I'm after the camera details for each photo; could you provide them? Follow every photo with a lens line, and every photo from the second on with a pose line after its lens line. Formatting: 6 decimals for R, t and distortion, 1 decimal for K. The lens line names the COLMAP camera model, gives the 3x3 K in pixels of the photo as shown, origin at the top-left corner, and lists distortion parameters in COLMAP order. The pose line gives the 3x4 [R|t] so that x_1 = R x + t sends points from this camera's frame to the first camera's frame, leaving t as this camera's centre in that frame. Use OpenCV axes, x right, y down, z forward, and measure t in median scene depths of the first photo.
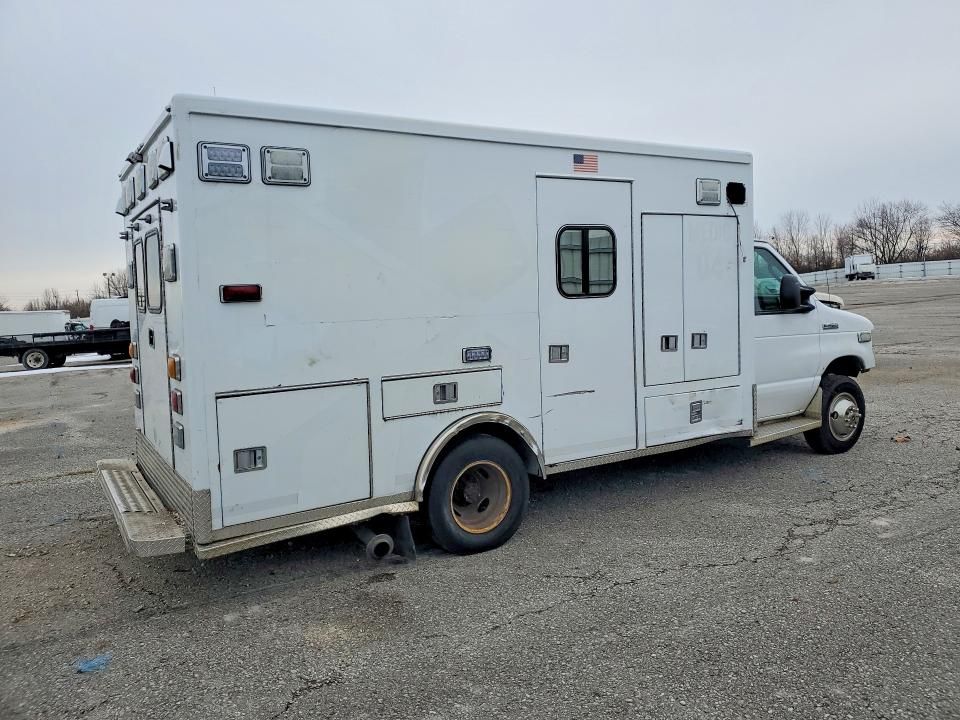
lens RADIAL K [[728.7, 0, 482.7], [0, 728.7, 351.9], [0, 0, 1]] dist [0.026893, -0.039829]
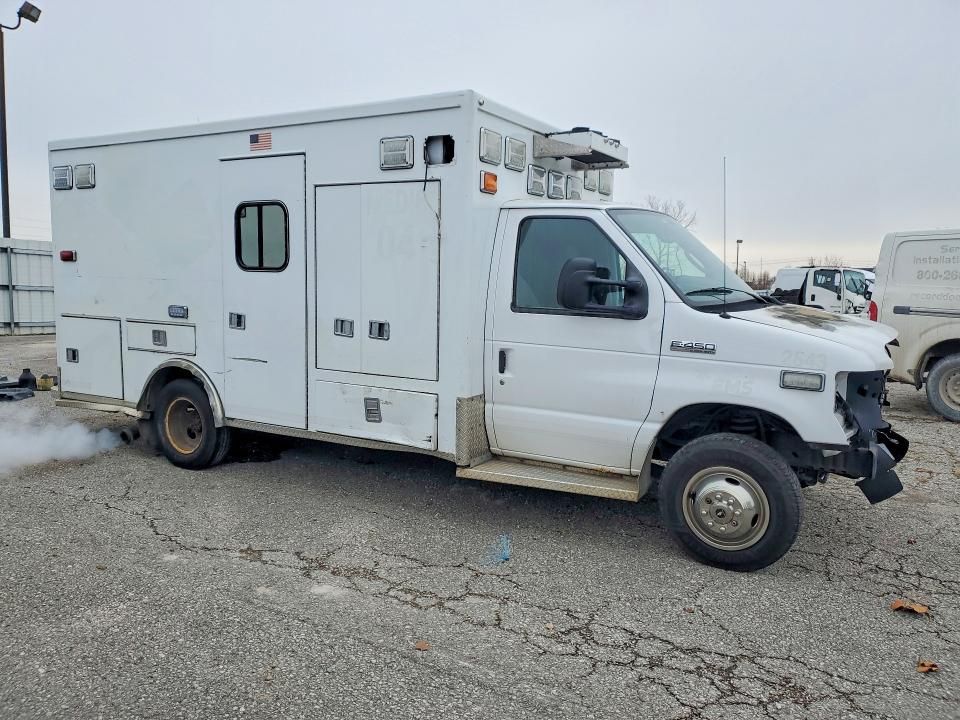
lens RADIAL K [[728.7, 0, 486.4], [0, 728.7, 363.7], [0, 0, 1]] dist [0.026893, -0.039829]
pose [[0.492649, 0.155613, -0.856202, 1.214752], [-0.099806, 0.987493, 0.122048, -0.103633], [0.864486, 0.025327, 0.502019, 0.748380]]
